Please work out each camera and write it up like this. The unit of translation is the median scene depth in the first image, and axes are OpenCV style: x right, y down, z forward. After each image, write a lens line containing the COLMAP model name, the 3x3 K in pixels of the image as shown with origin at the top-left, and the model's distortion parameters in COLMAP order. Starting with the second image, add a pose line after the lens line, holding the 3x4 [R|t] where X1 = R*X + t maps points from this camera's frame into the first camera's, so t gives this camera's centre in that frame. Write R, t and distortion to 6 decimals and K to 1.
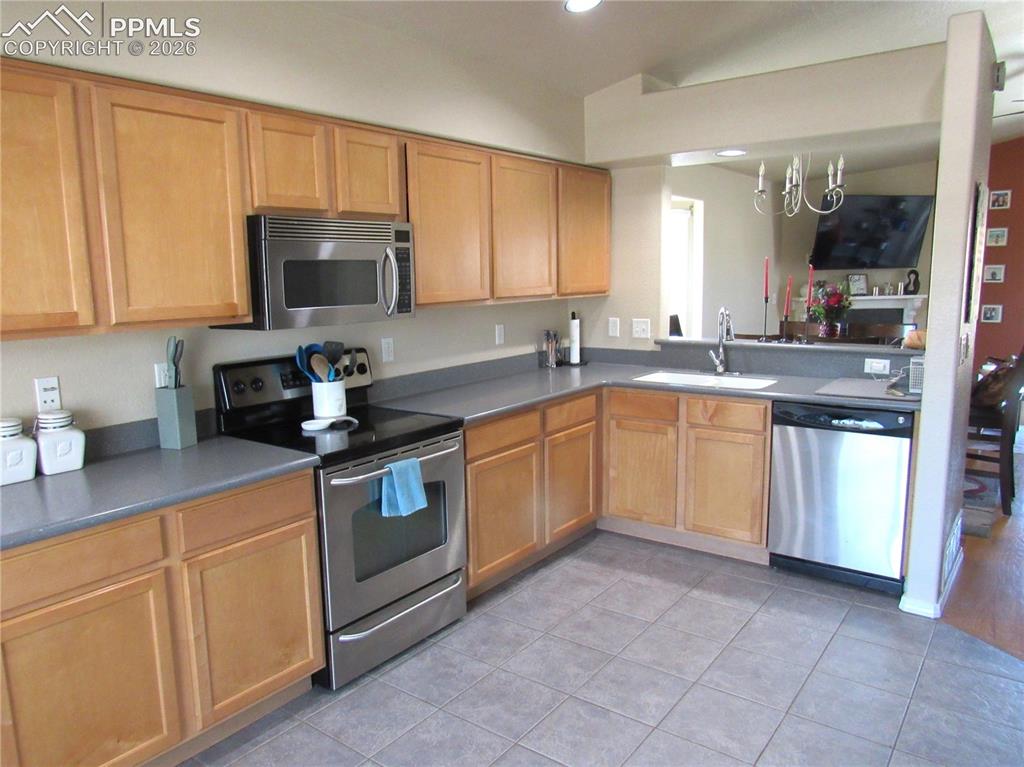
lens RADIAL K [[729.0, 0, 508.3], [0, 729.0, 388.2], [0, 0, 1]] dist [-0.039901, 0.024297]
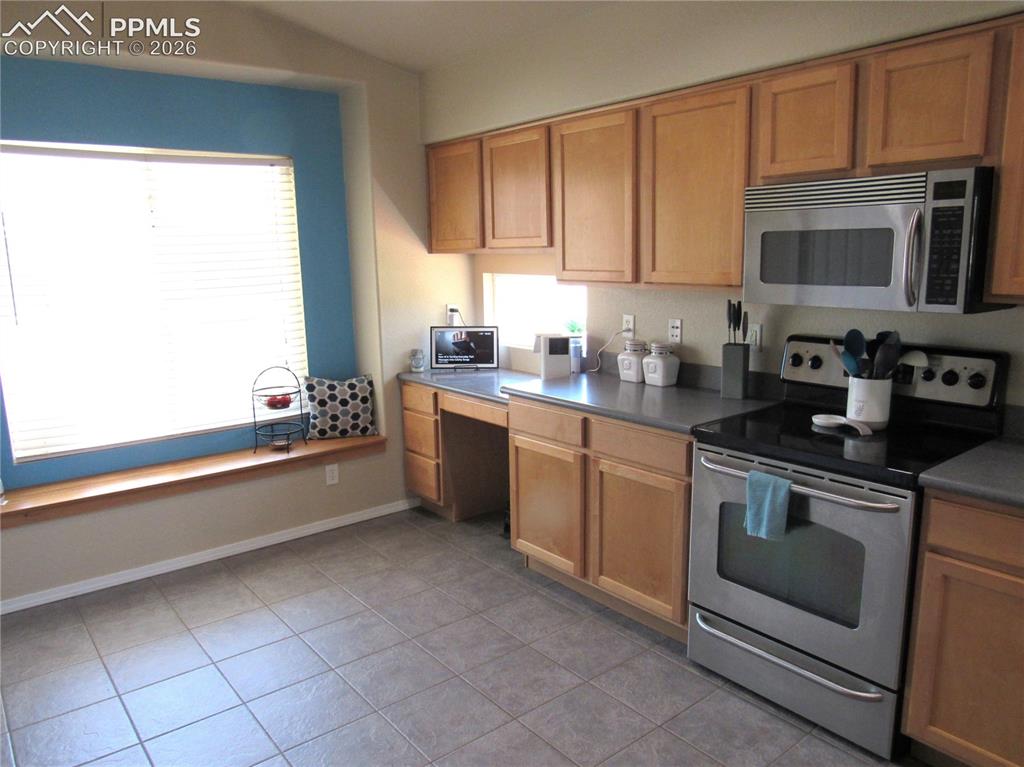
lens RADIAL K [[729.0, 0, 506.4], [0, 729.0, 381.7], [0, 0, 1]] dist [-0.039901, 0.024297]
pose [[-0.246651, 0.192005, -0.949893, 0.732081], [-0.128352, 0.965069, 0.228401, -0.162023], [0.960567, 0.178256, -0.213391, 0.919789]]
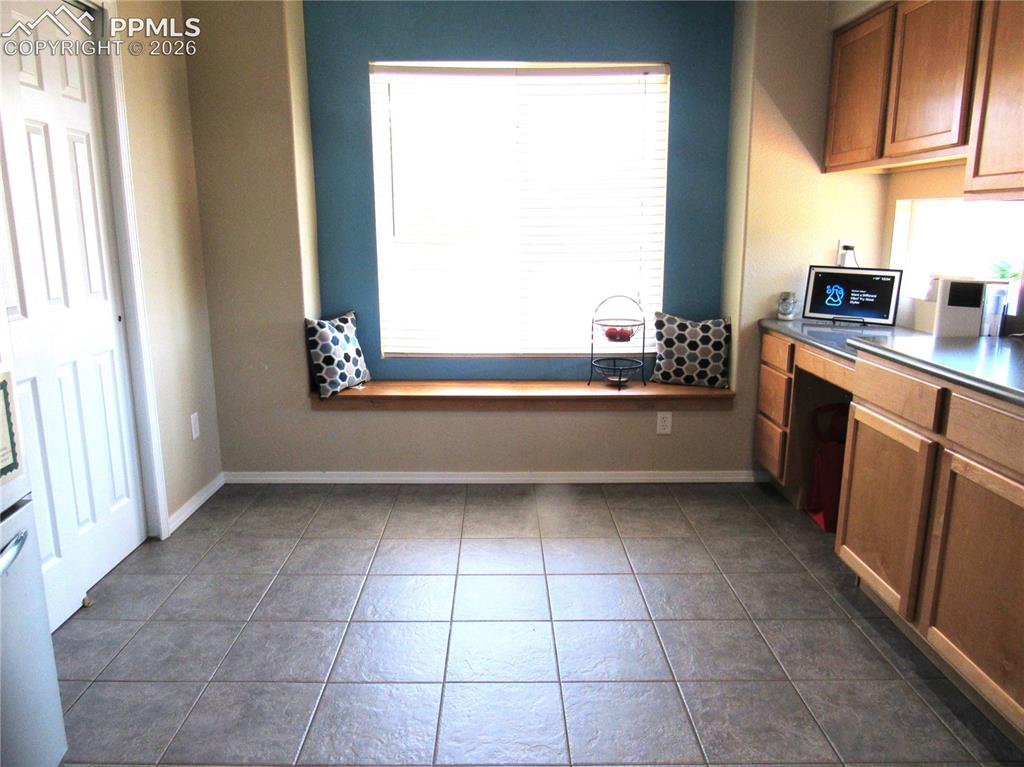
lens RADIAL K [[729.0, 0, 513.8], [0, 729.0, 385.7], [0, 0, 1]] dist [-0.039901, 0.024297]
pose [[-0.789634, 0.147884, -0.595490, 0.419731], [-0.082832, 0.935944, 0.342269, -0.083330], [0.607961, 0.319593, -0.726804, 1.081160]]
